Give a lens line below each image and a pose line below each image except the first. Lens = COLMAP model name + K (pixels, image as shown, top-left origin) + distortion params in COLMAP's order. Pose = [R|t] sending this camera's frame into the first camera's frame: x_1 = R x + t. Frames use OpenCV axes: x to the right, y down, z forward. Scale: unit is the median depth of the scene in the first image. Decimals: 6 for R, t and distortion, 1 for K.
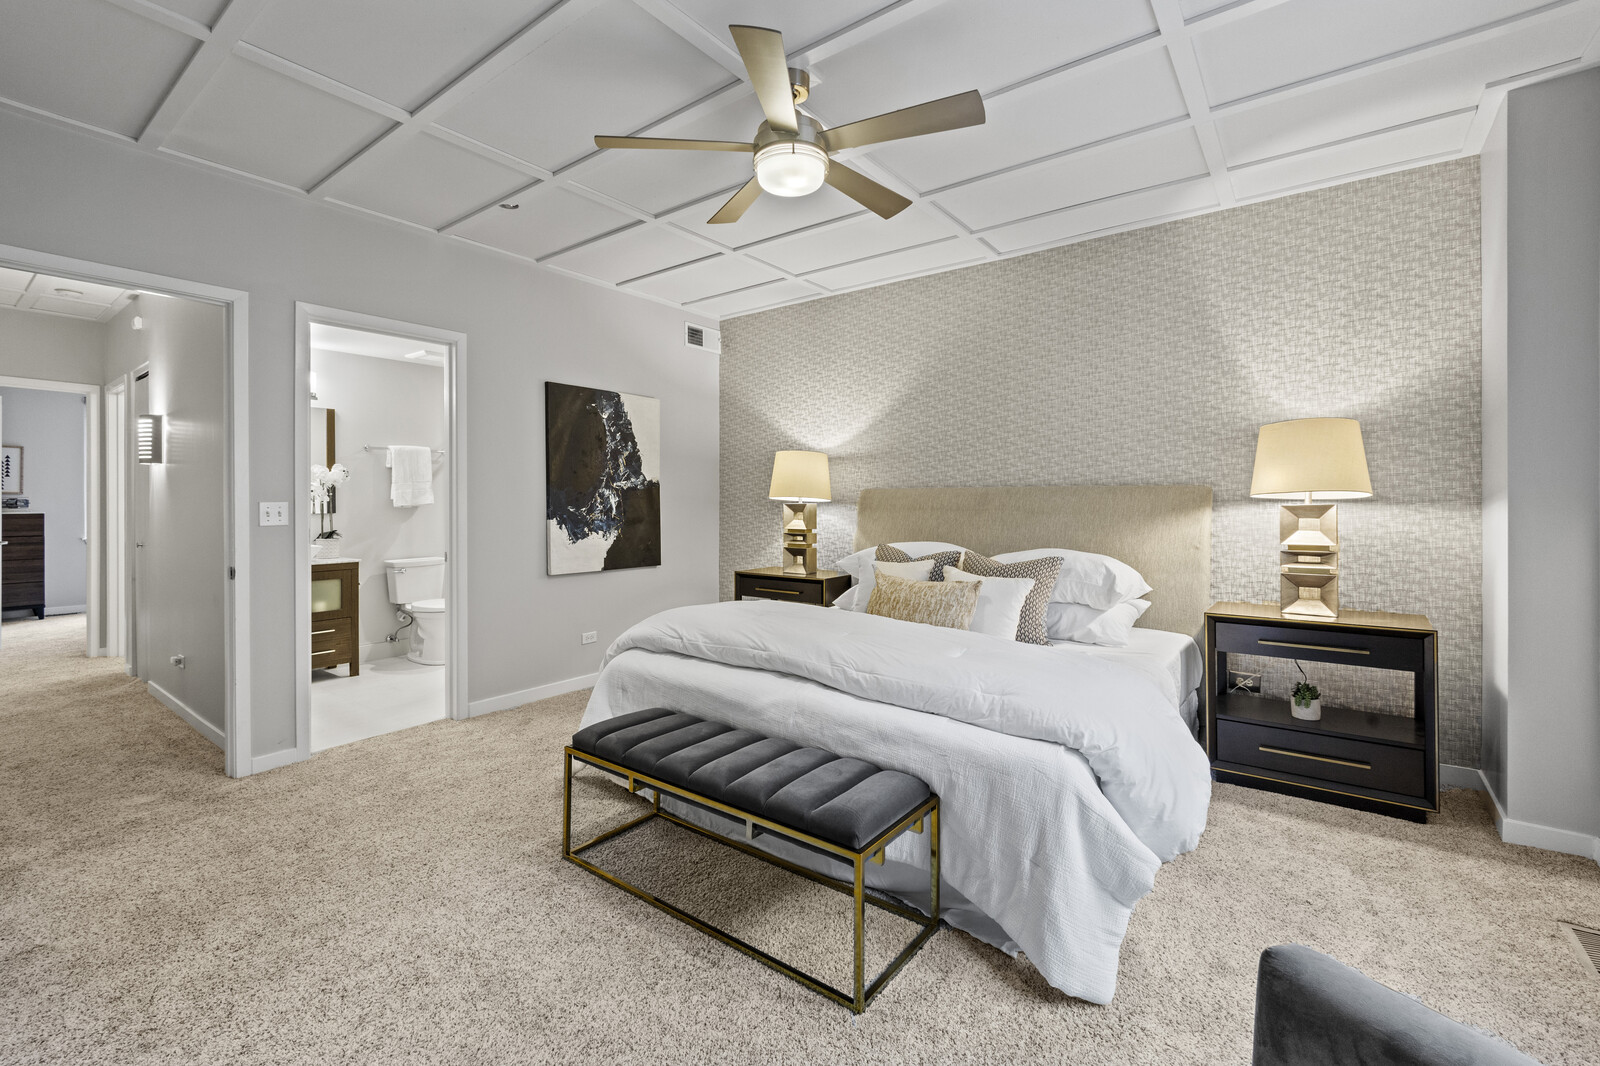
lens RADIAL K [[688.1, 0, 796.8], [0, 688.1, 509.0], [0, 0, 1]] dist [-0.005696, 0.000096]
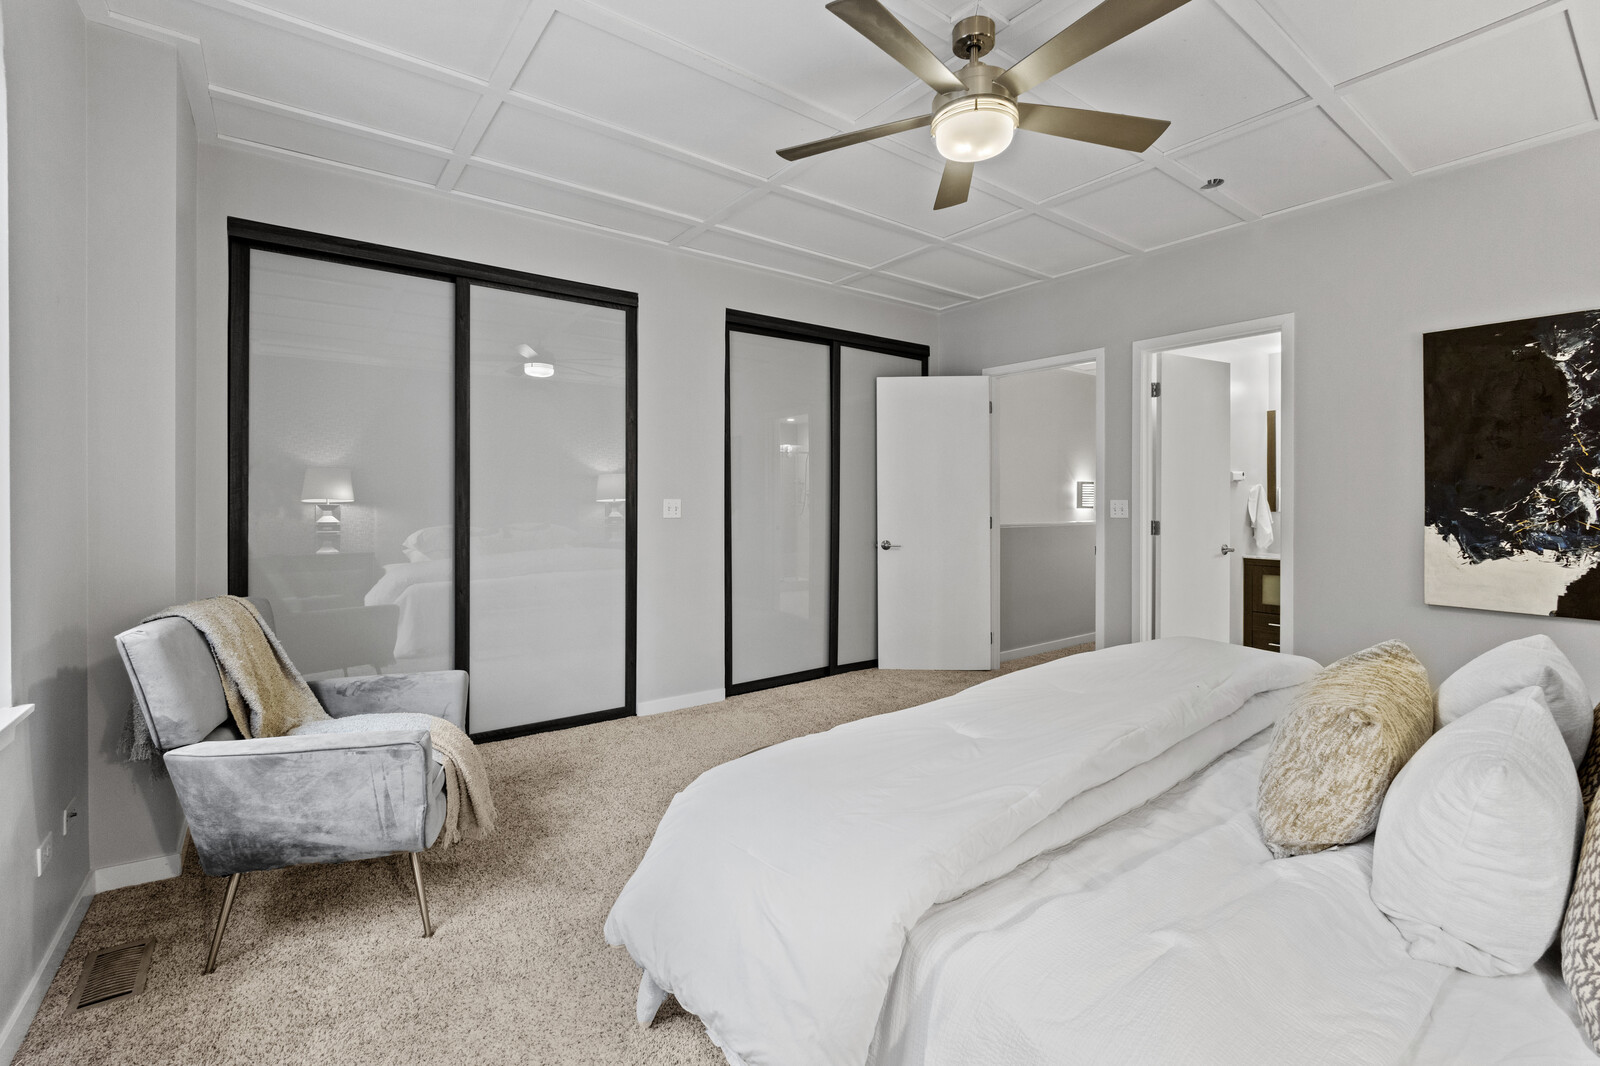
lens RADIAL K [[688.1, 0, 796.8], [0, 688.1, 509.0], [0, 0, 1]] dist [-0.005696, 0.000096]
pose [[-0.268548, 0.020022, -0.963058, 0.479009], [-0.009552, 0.999679, 0.023447, -0.011946], [0.963219, 0.015496, -0.268270, 0.533854]]
